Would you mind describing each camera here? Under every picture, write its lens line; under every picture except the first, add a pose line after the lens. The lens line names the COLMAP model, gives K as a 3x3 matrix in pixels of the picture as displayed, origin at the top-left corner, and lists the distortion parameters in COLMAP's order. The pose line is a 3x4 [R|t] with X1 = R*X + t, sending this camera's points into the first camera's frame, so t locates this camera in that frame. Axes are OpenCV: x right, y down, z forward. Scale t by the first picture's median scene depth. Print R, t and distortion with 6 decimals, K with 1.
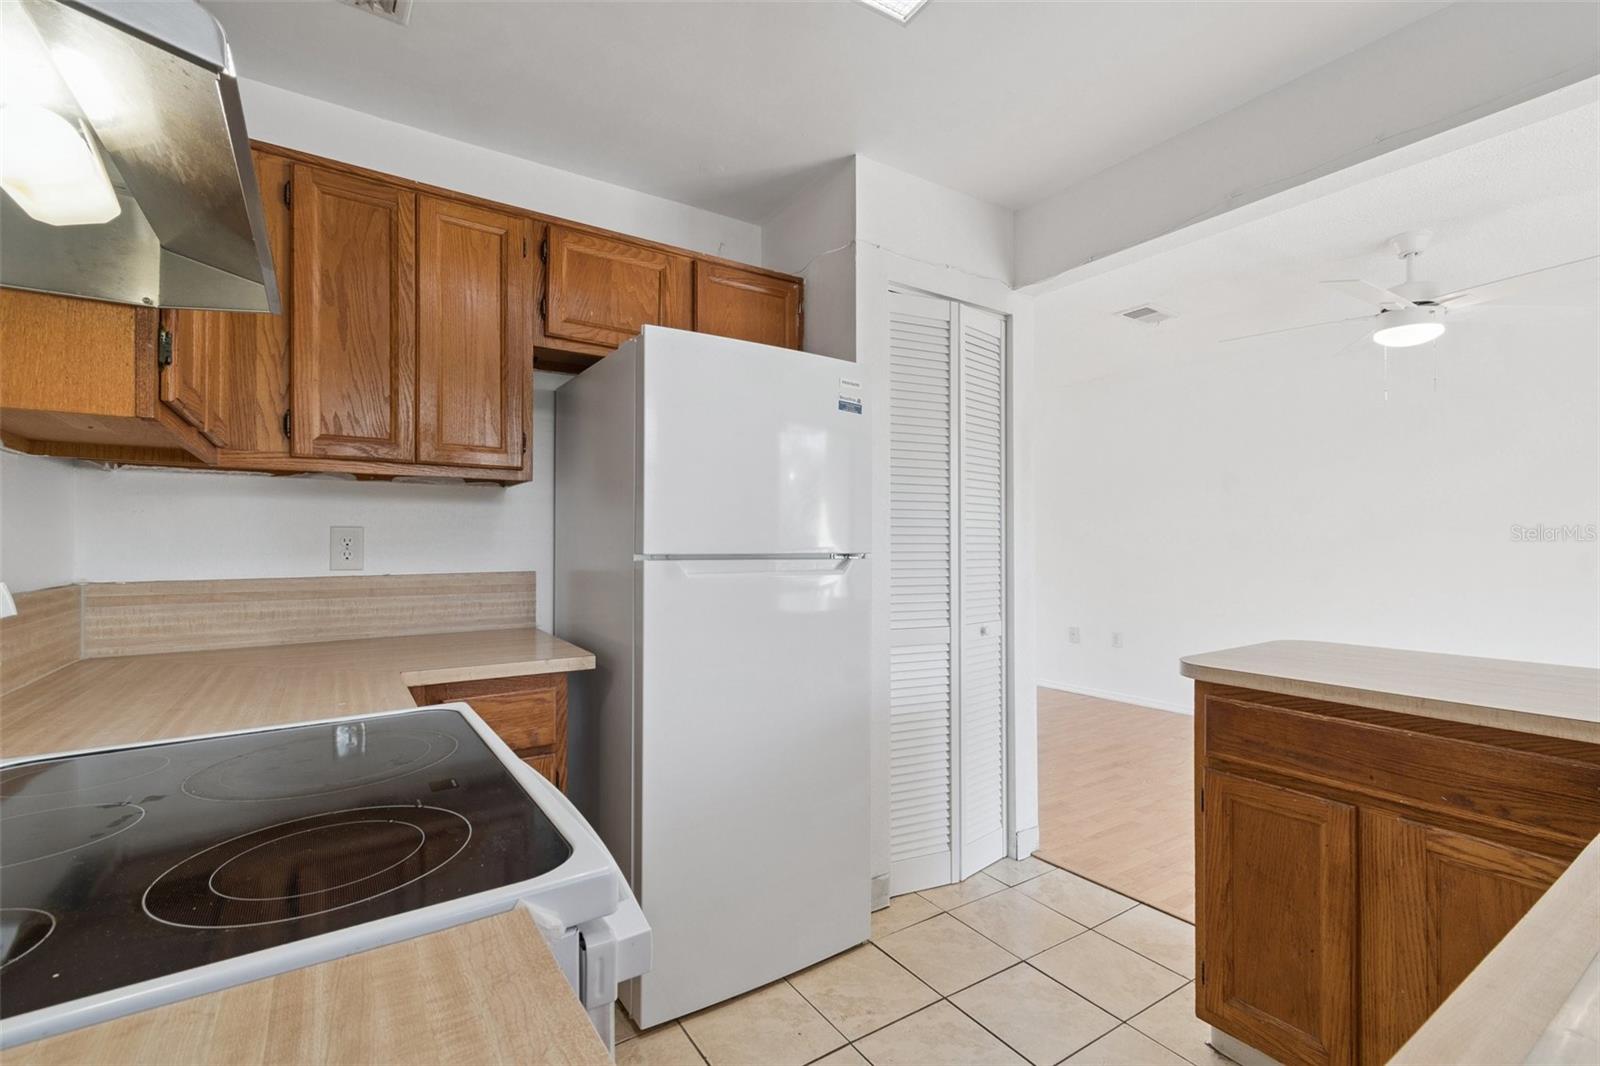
lens RADIAL K [[719.5, 0, 804.6], [0, 719.5, 534.6], [0, 0, 1]] dist [-0.001561, -0.000341]
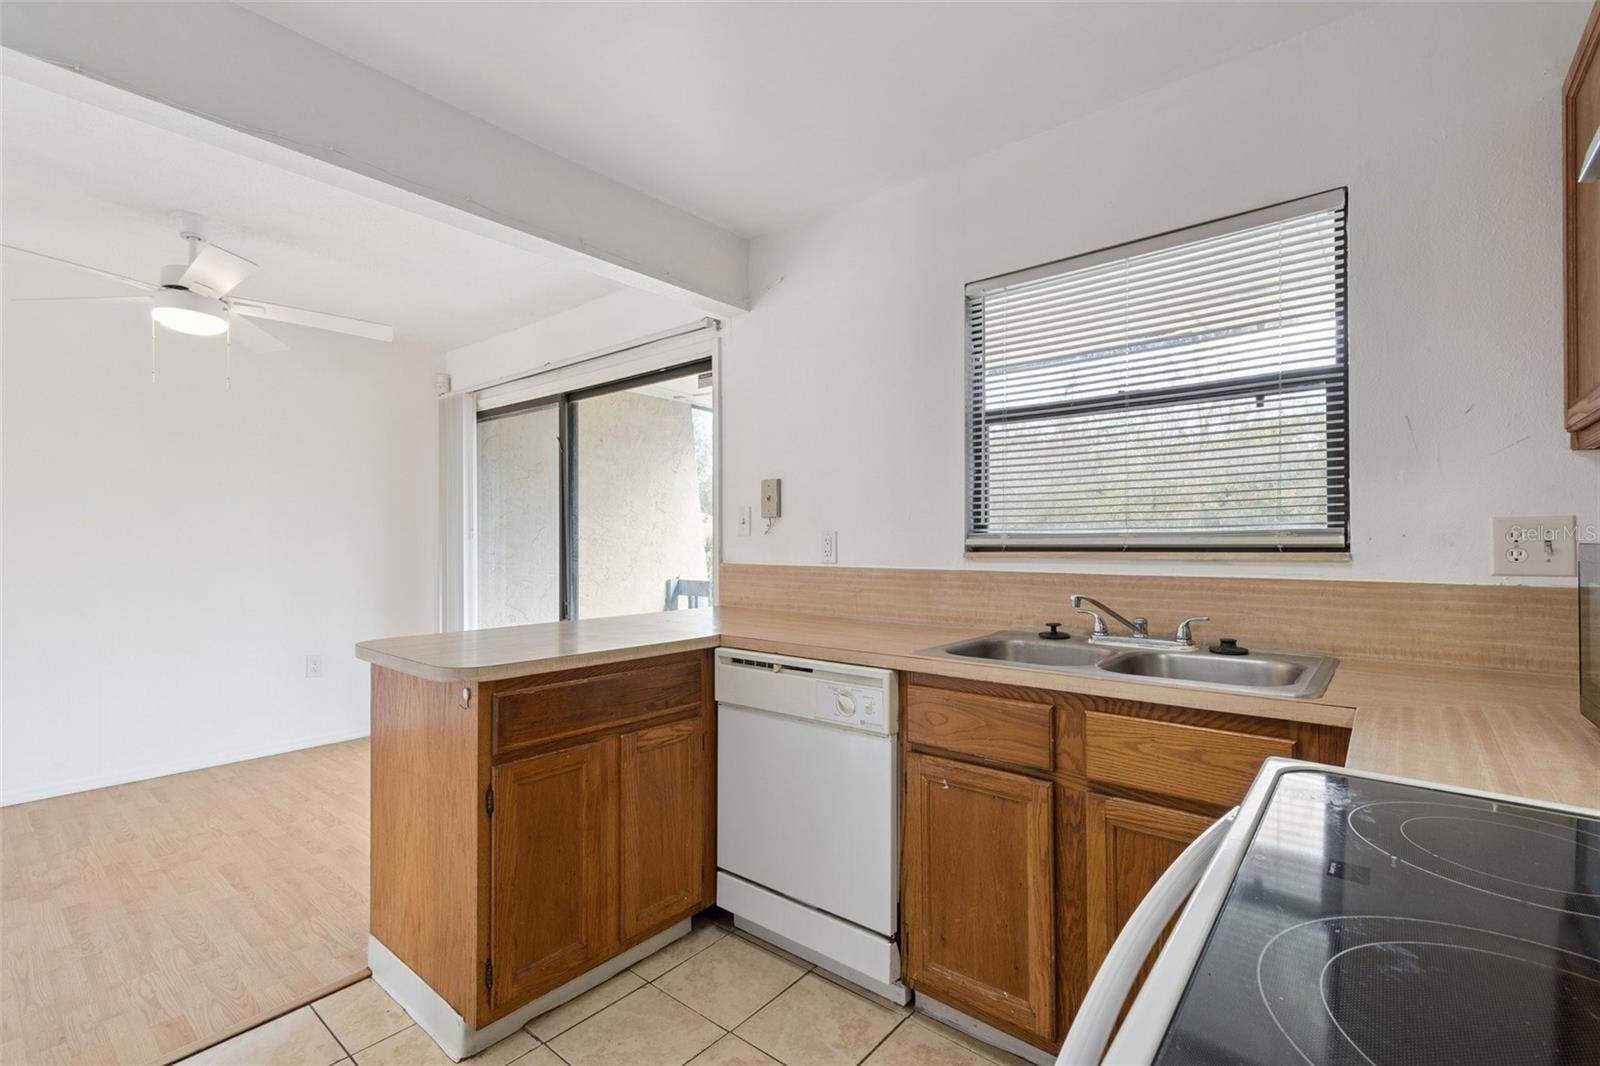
lens RADIAL K [[719.5, 0, 804.0], [0, 719.5, 538.9], [0, 0, 1]] dist [-0.001561, -0.000341]
pose [[-0.285681, 0.002459, 0.958322, -0.588376], [-0.009142, 0.999944, -0.005291, 0.010376], [-0.958281, -0.010273, -0.285642, 0.986357]]
